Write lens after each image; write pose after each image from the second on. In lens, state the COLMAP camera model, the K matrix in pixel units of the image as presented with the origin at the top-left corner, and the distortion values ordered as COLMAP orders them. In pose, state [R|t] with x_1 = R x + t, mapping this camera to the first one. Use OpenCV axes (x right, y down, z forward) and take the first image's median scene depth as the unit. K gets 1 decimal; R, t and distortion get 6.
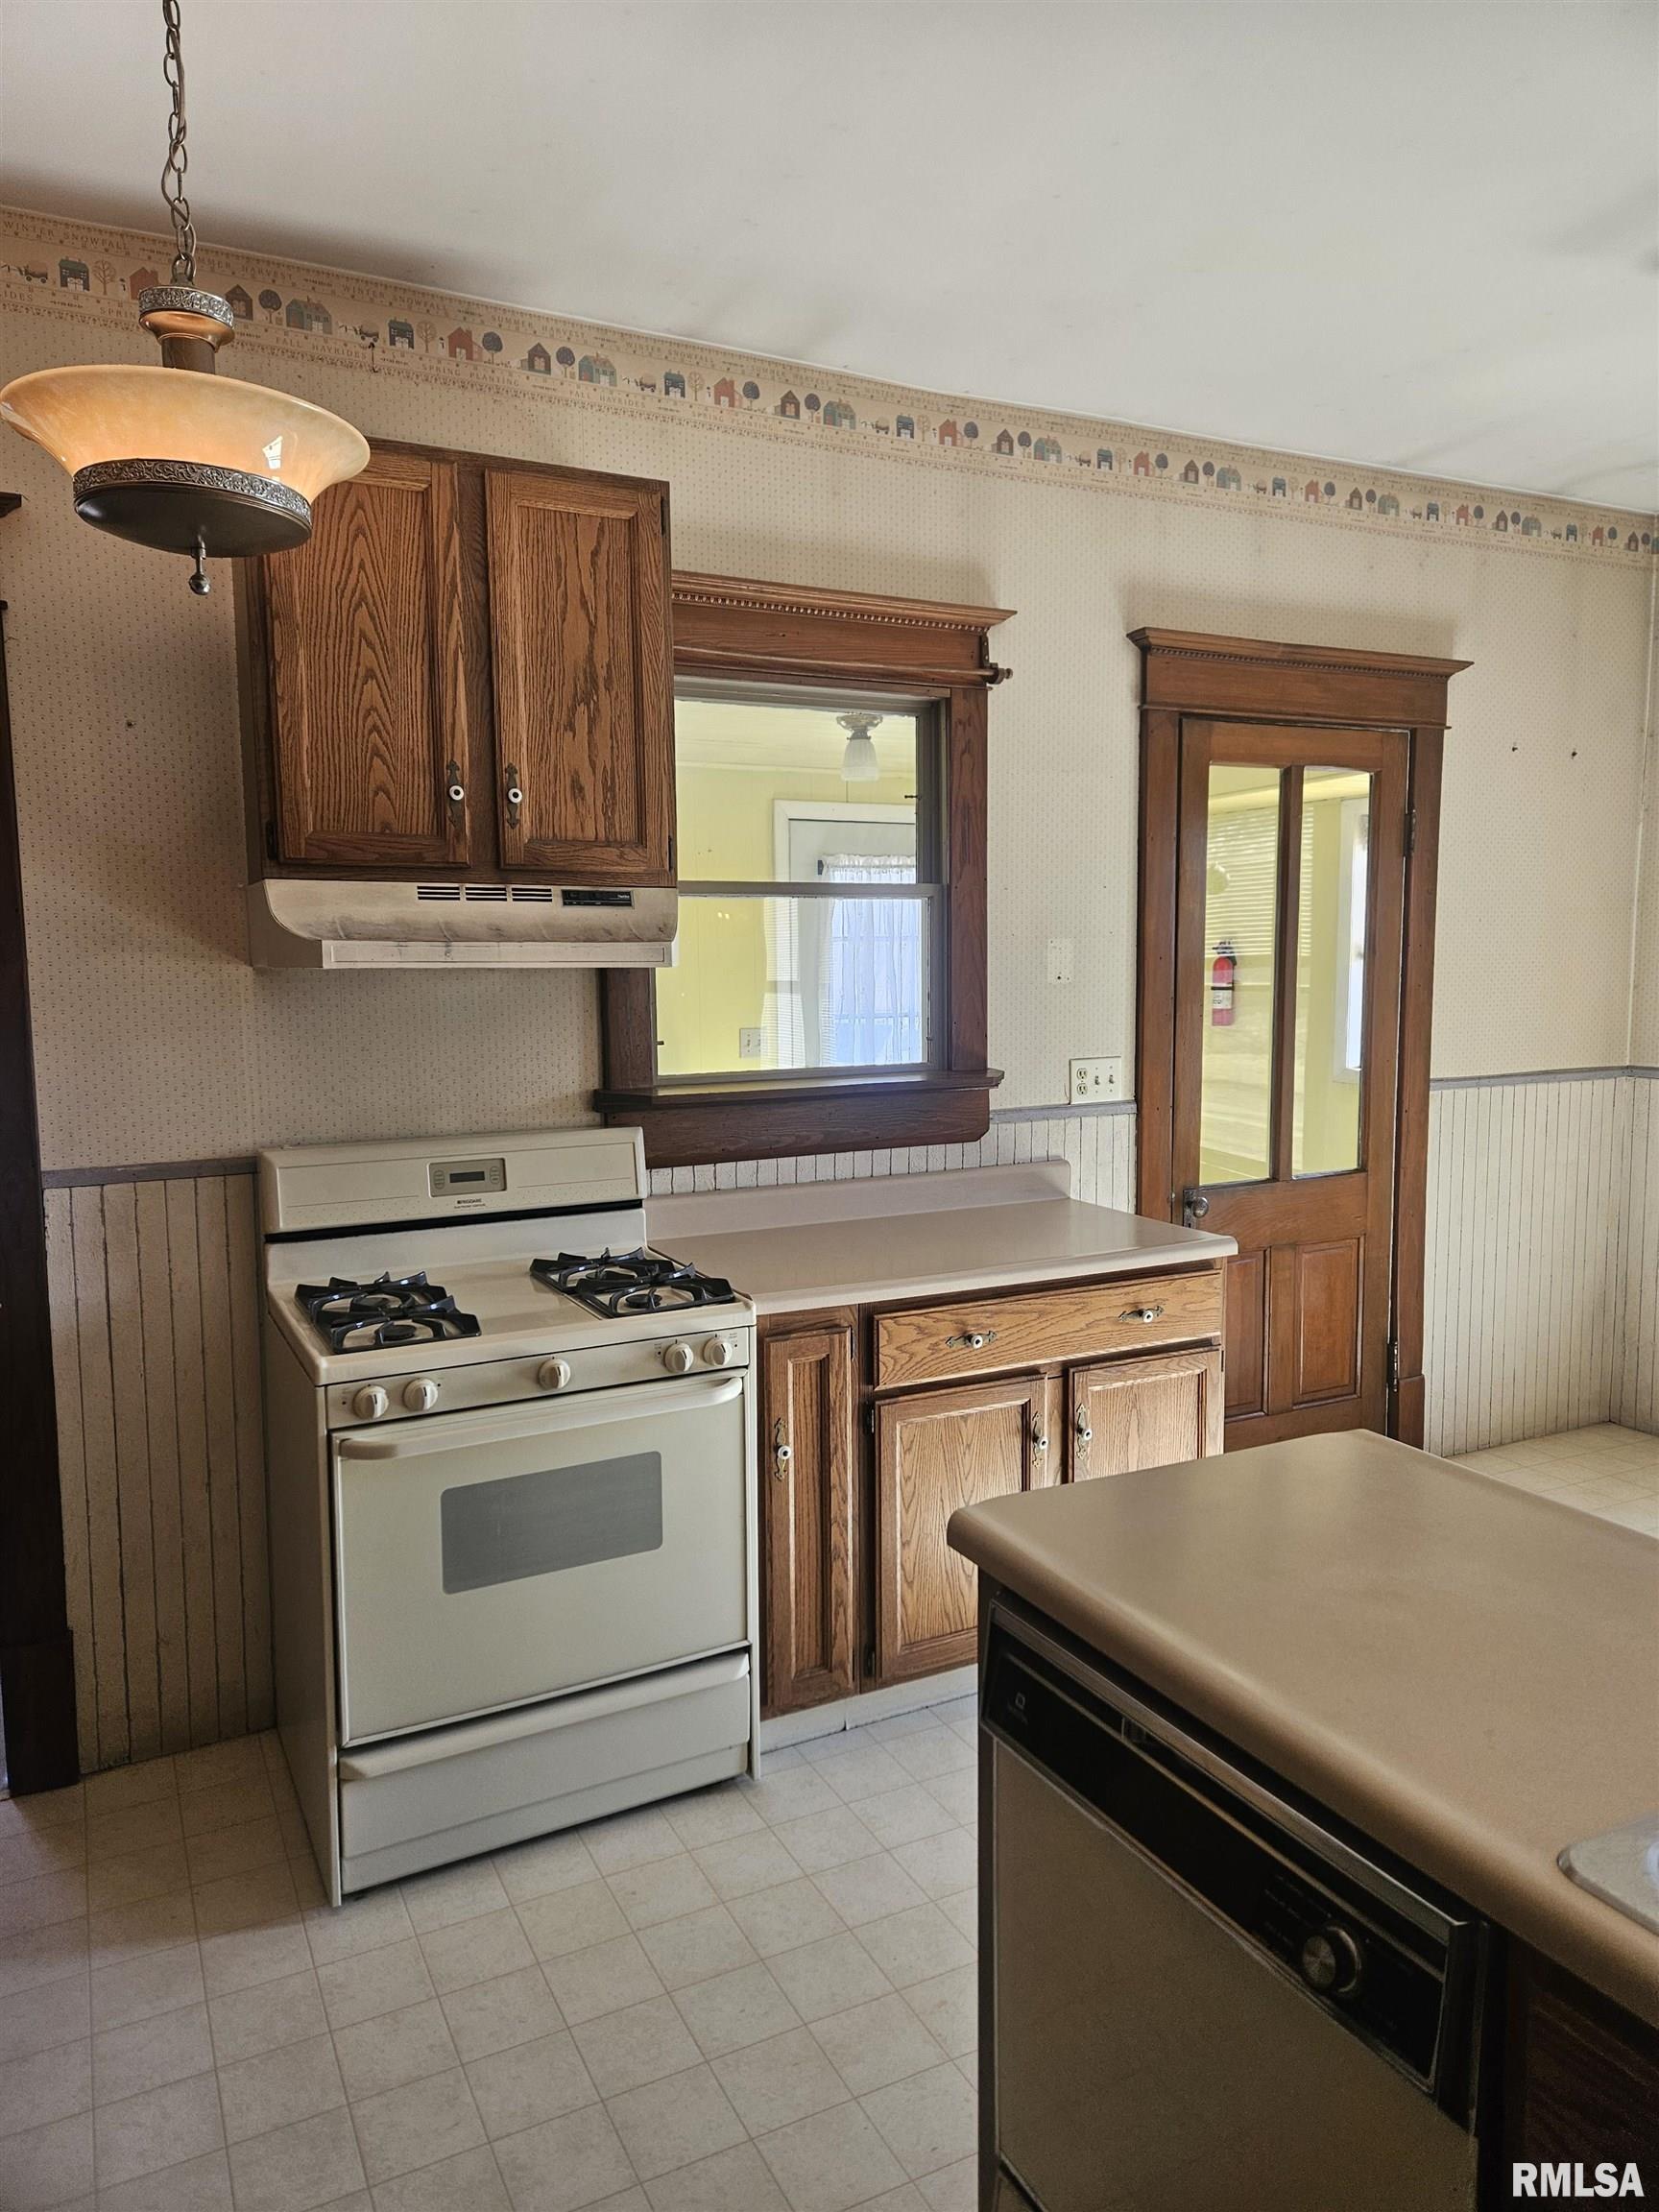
lens RADIAL K [[1475.8, 0, 817.0], [0, 1475.8, 1099.2], [0, 0, 1]] dist [0.089395, -0.072856]
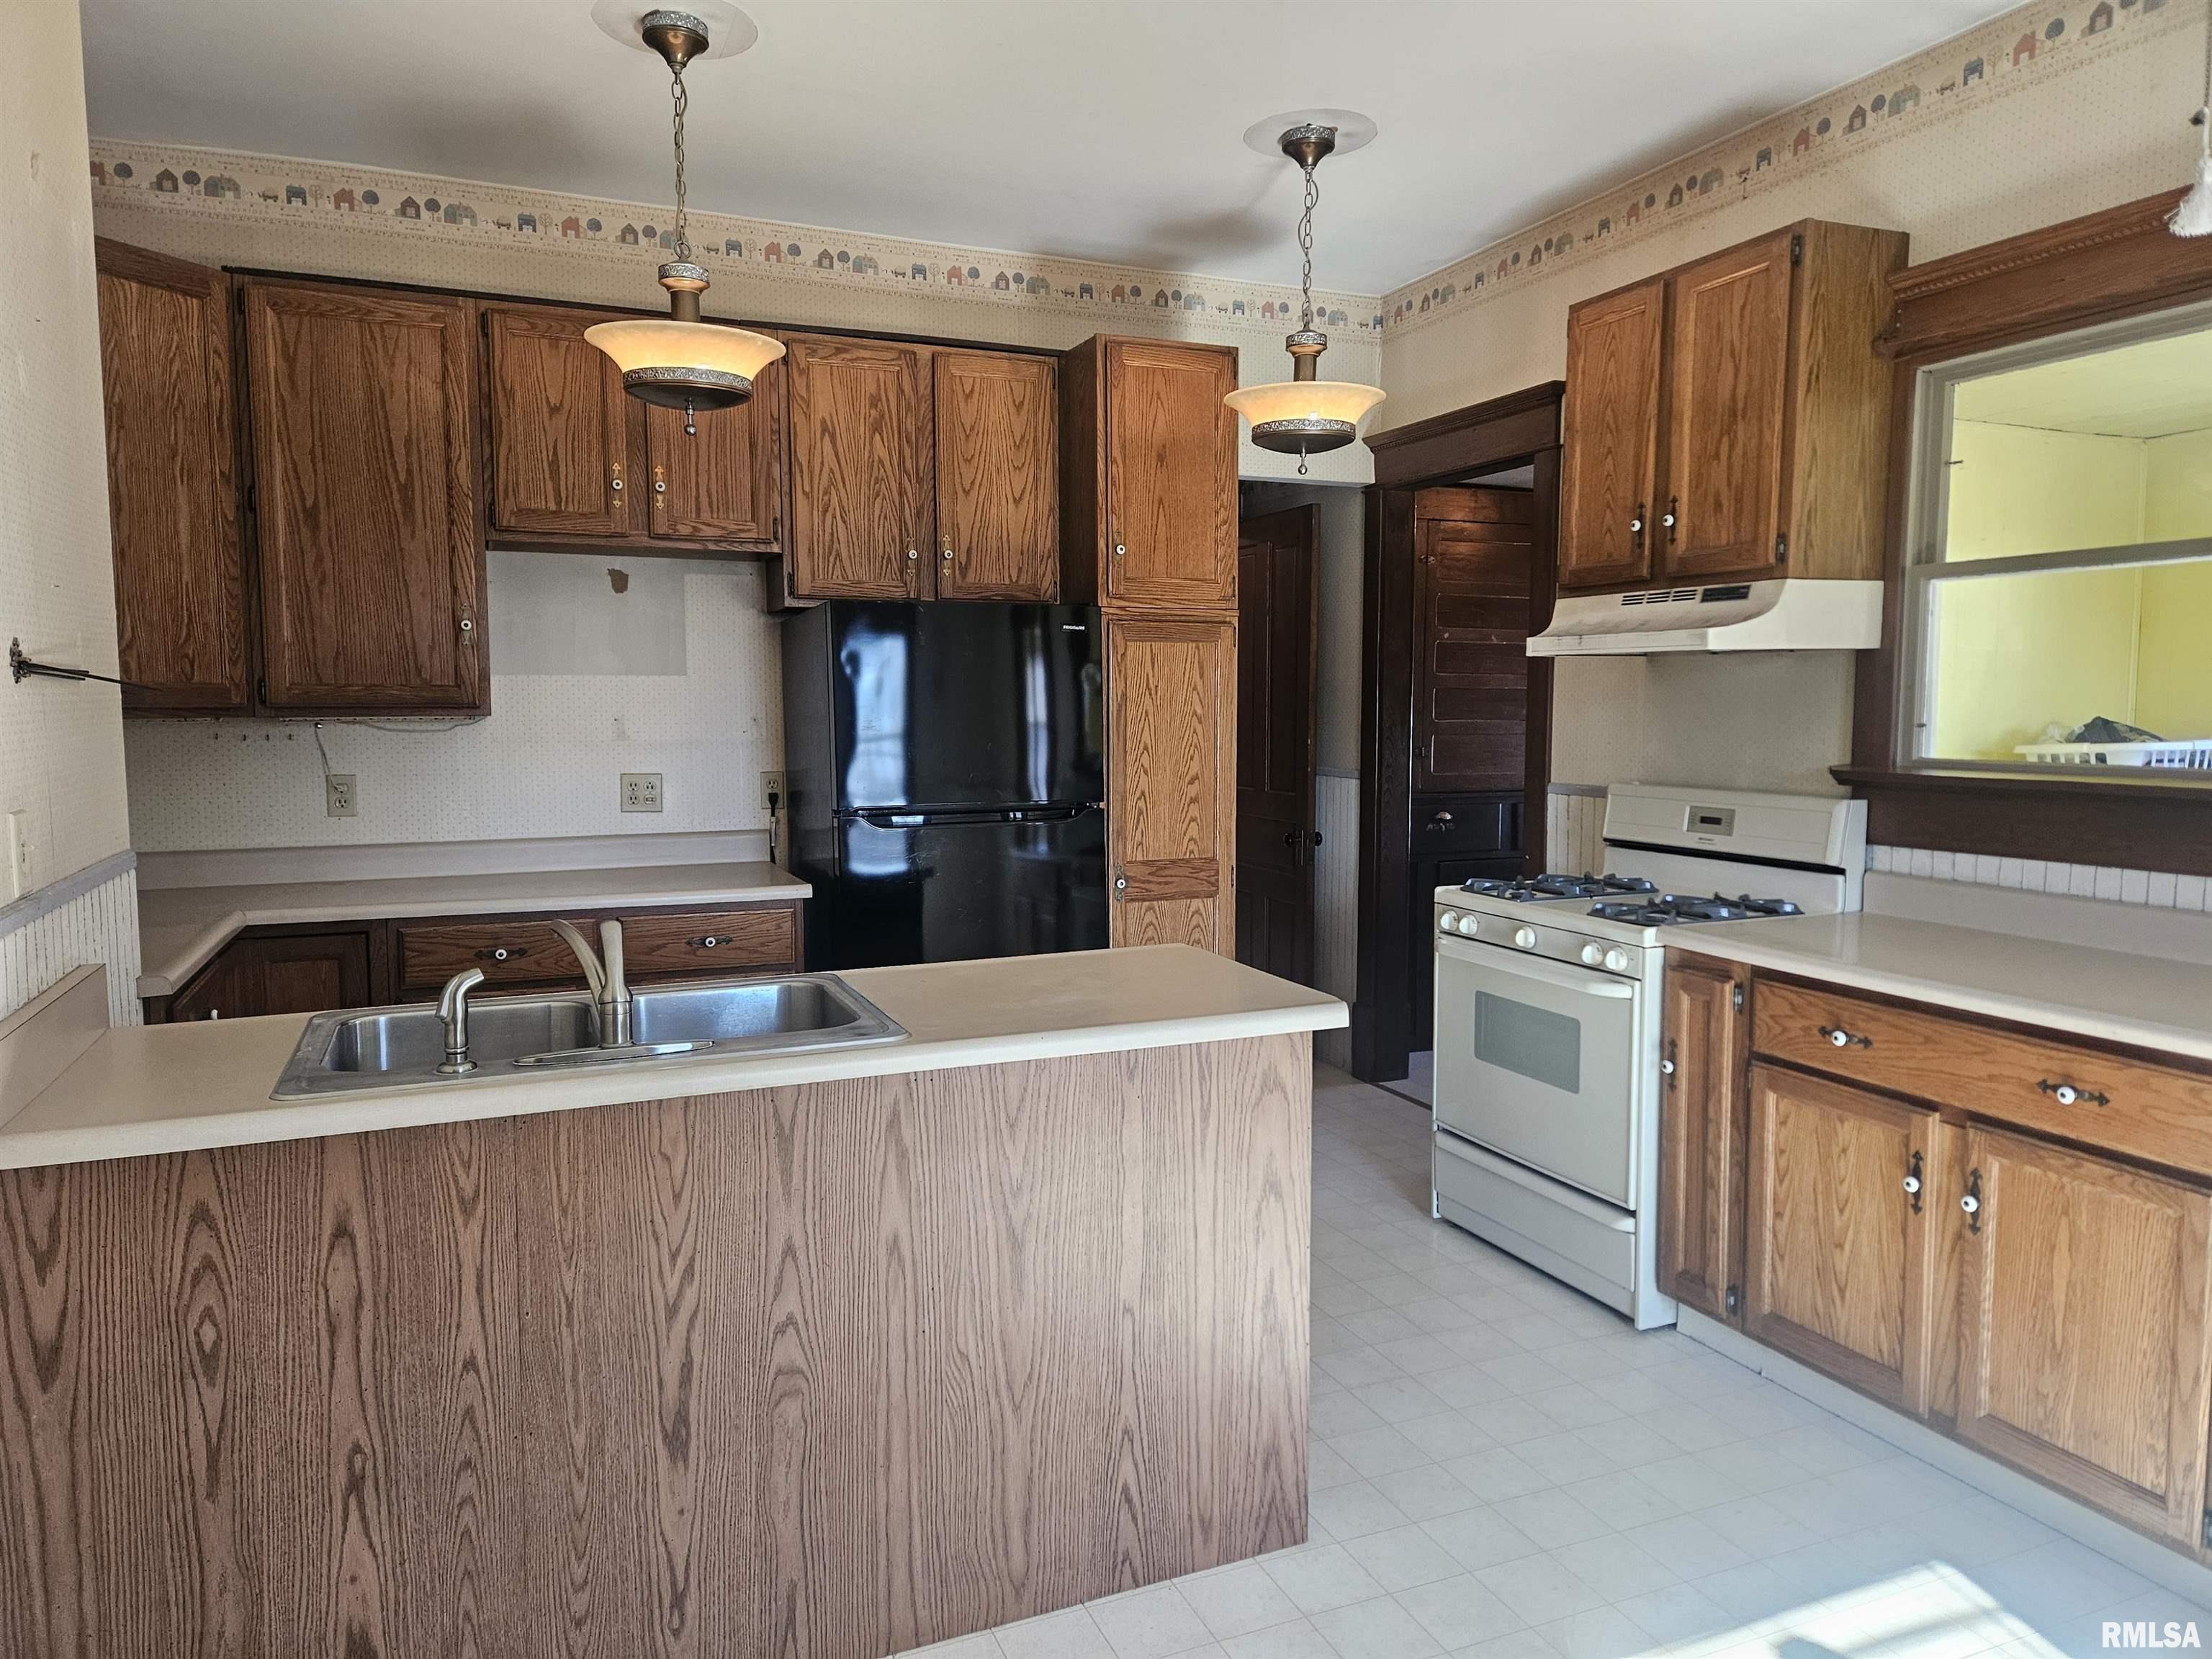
lens RADIAL K [[1472.3, 0, 1097.1], [0, 1472.3, 818.4], [0, 0, 1]] dist [0.090067, -0.071071]
pose [[-0.074995, 0.091760, -0.992953, 1.047358], [-0.094447, 0.990627, 0.098679, -0.025013], [0.992701, 0.101182, -0.065626, 0.557119]]
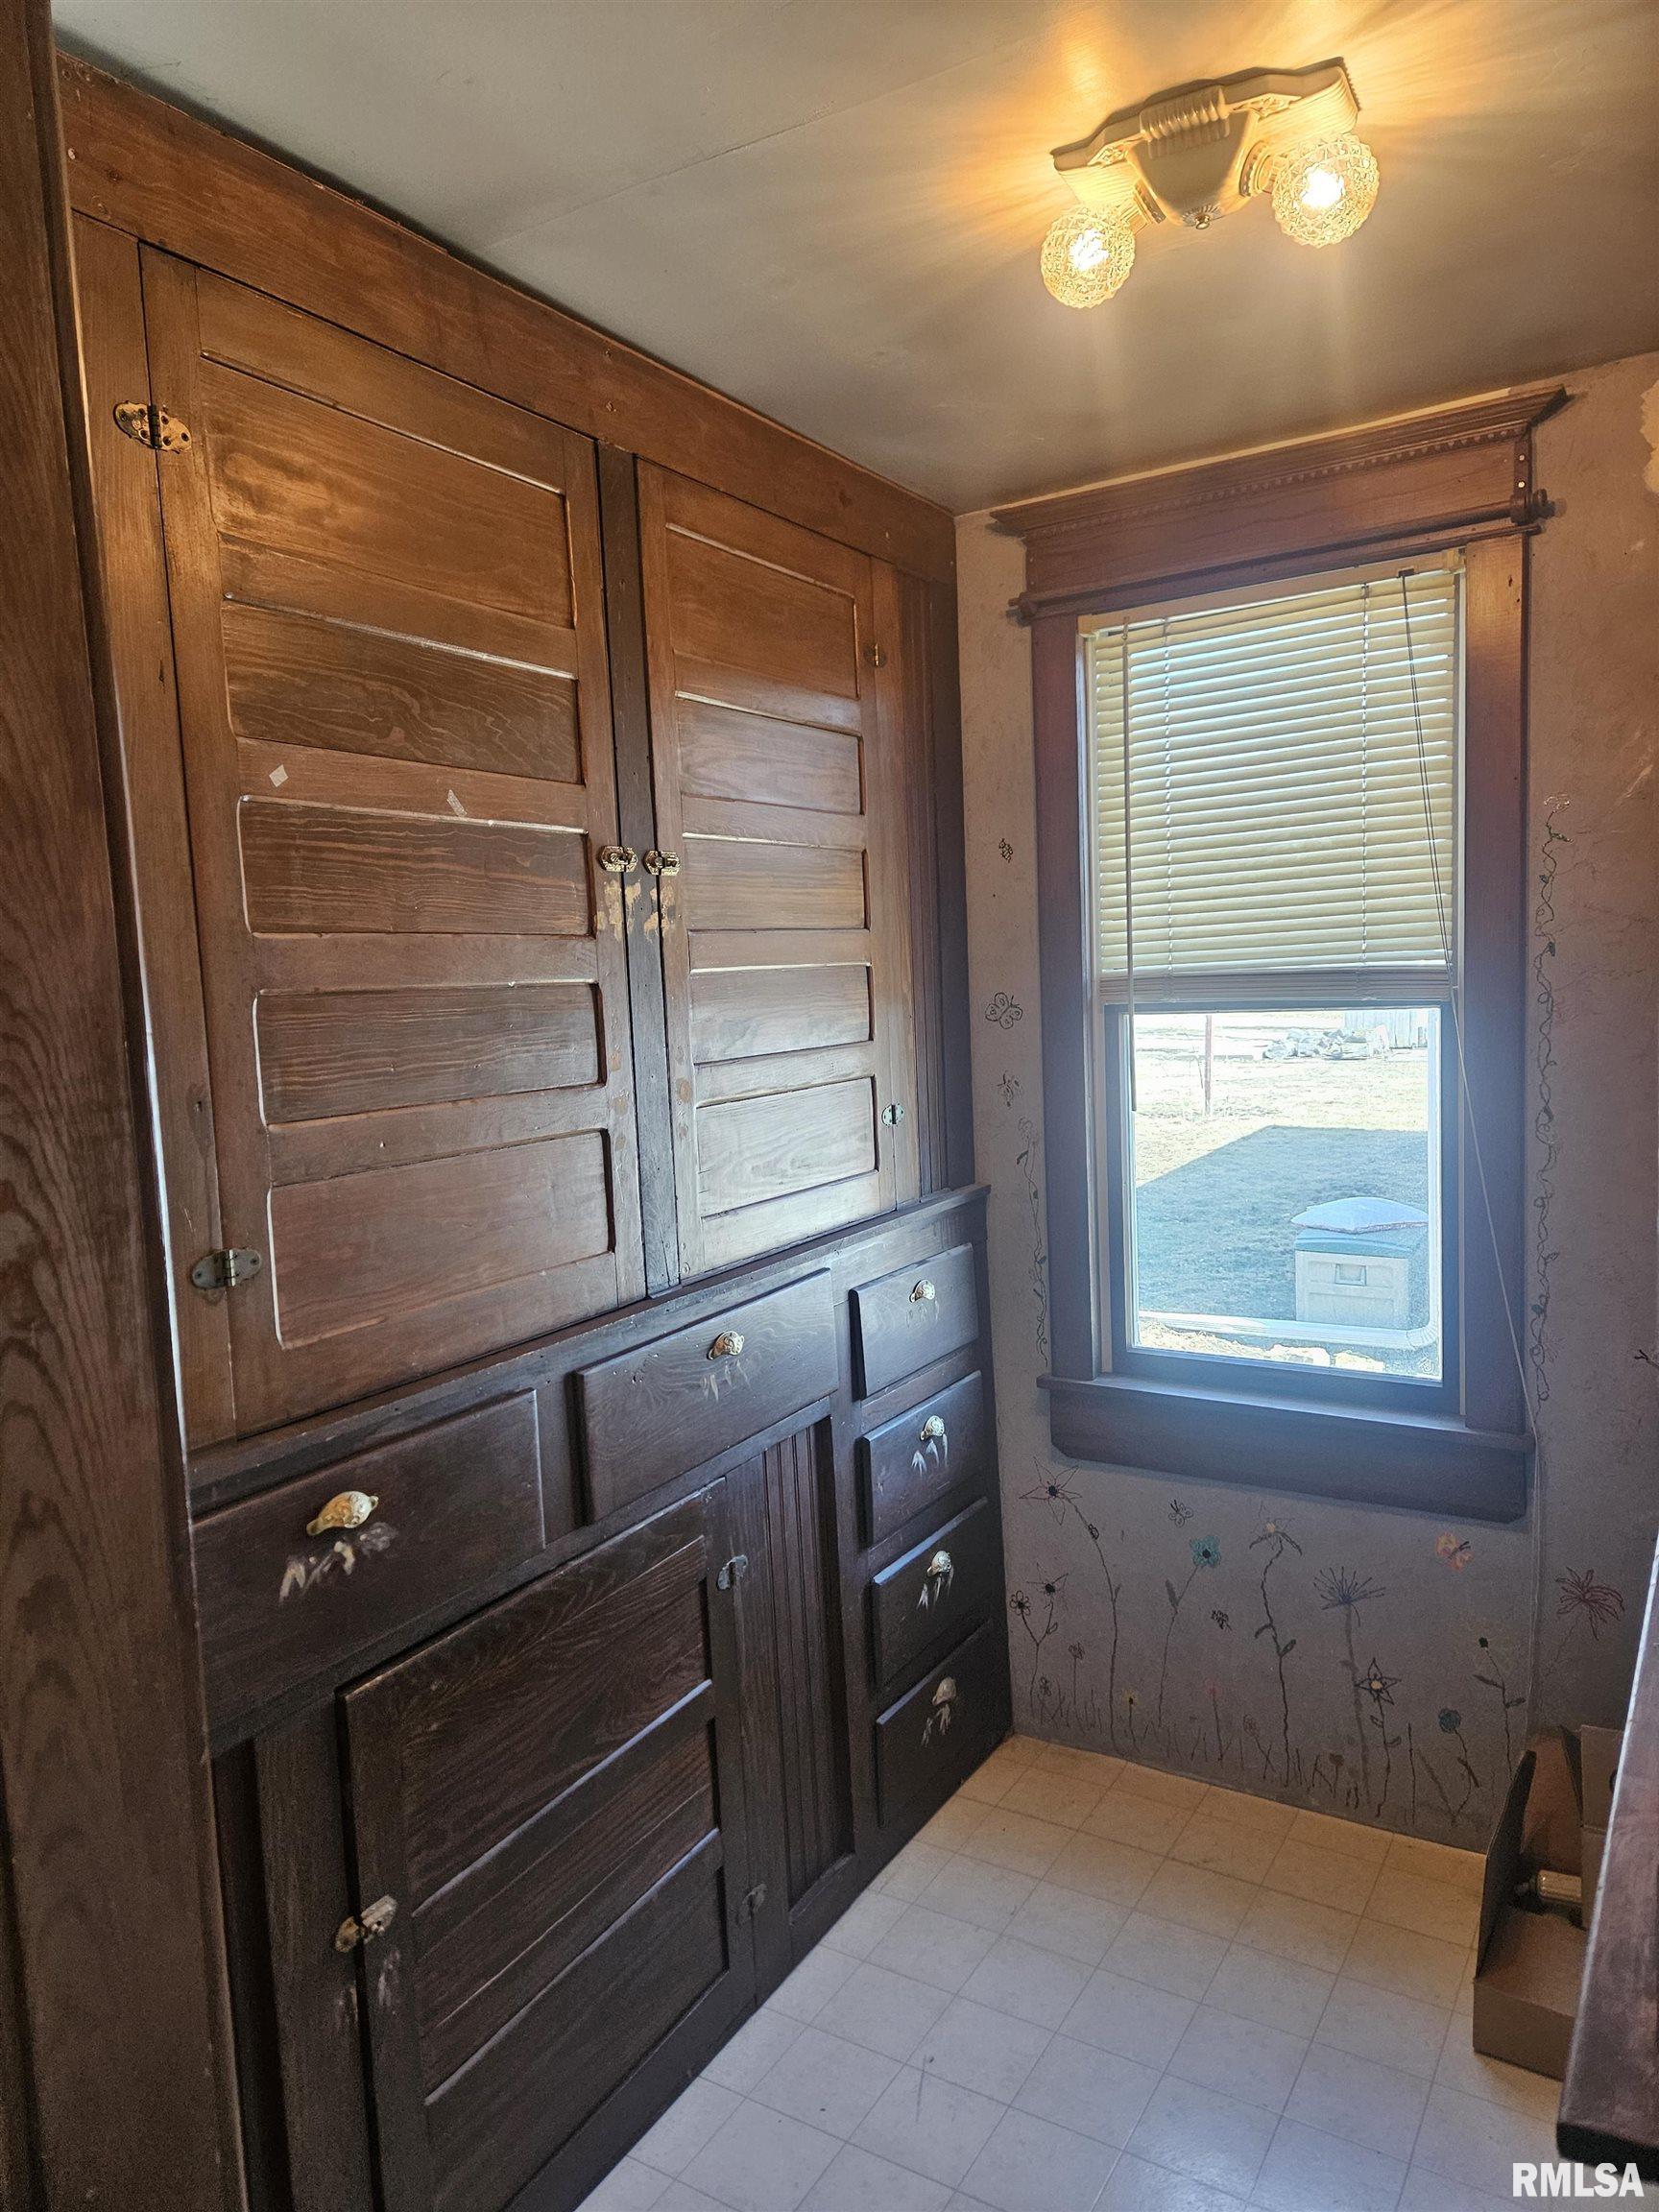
lens RADIAL K [[1475.8, 0, 817.0], [0, 1475.8, 1099.2], [0, 0, 1]] dist [0.089395, -0.072856]
pose [[0.515689, 0.068522, -0.854031, -0.430043], [-0.043309, 0.997607, 0.053890, -0.044258], [0.855680, 0.009196, 0.517423, 0.759427]]
